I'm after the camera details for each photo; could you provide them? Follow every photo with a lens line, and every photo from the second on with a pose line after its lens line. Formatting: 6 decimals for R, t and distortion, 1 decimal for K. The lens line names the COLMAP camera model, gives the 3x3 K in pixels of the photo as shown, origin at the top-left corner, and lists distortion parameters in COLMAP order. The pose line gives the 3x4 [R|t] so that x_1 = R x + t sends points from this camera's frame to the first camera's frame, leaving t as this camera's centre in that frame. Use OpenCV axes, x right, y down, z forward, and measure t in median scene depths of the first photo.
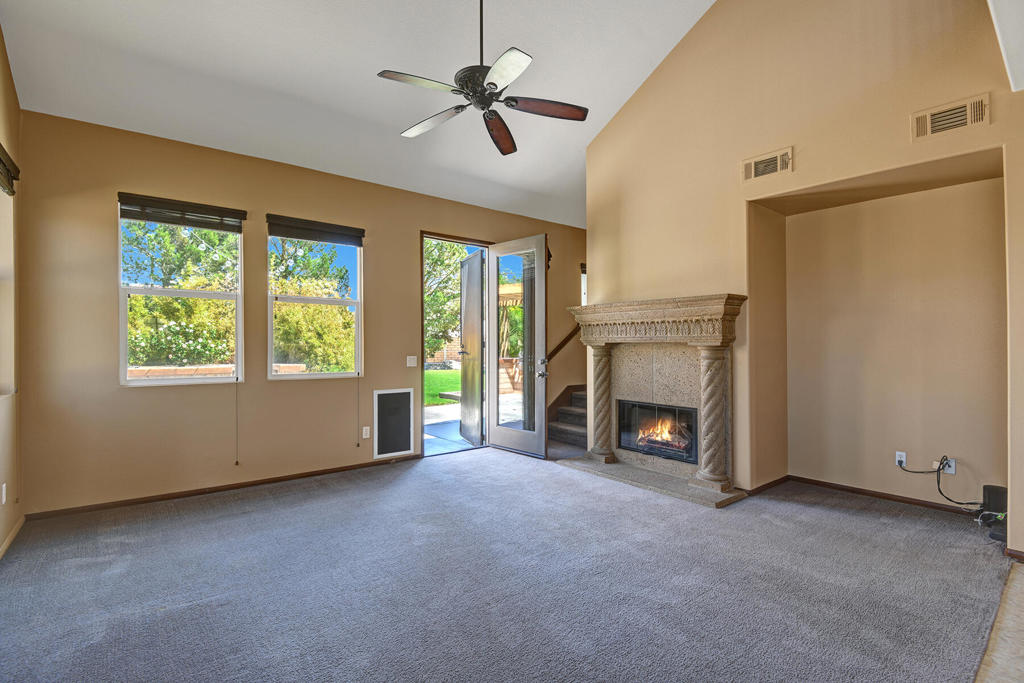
lens RADIAL K [[485.1, 0, 505.4], [0, 485.1, 343.7], [0, 0, 1]] dist [-0.001189, -0.005962]
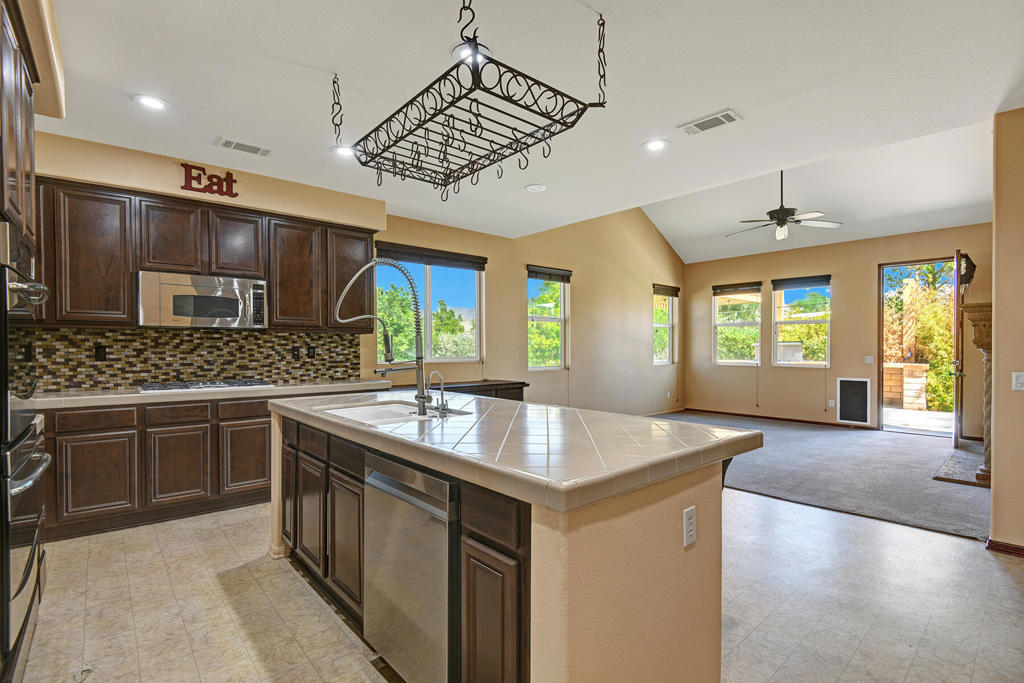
lens RADIAL K [[485.1, 0, 509.5], [0, 485.1, 349.9], [0, 0, 1]] dist [-0.001189, -0.005962]
pose [[0.041473, 0.009075, -0.999098, 1.344309], [0.000006, 0.999959, 0.009083, -0.005814], [0.999140, -0.000382, 0.041471, -0.118006]]
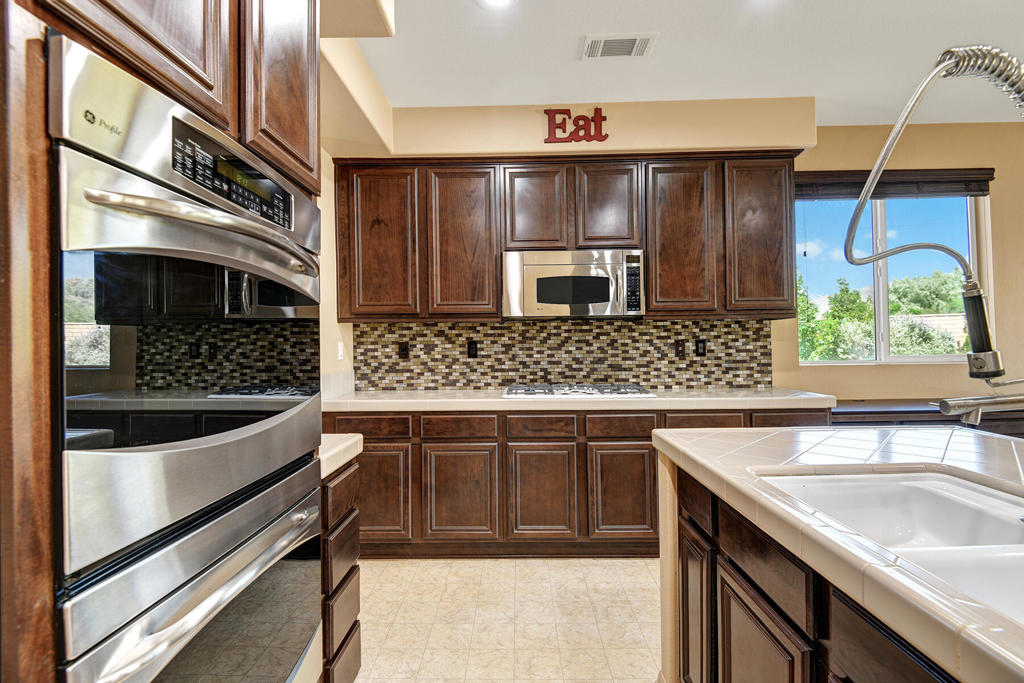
lens RADIAL K [[485.1, 0, 513.8], [0, 485.1, 352.1], [0, 0, 1]] dist [-0.001189, -0.005962]
pose [[-0.620074, 0.025946, -0.784114, 1.032803], [0.011559, 0.999647, 0.023937, -0.005452], [0.784458, 0.005779, -0.620155, -0.271205]]
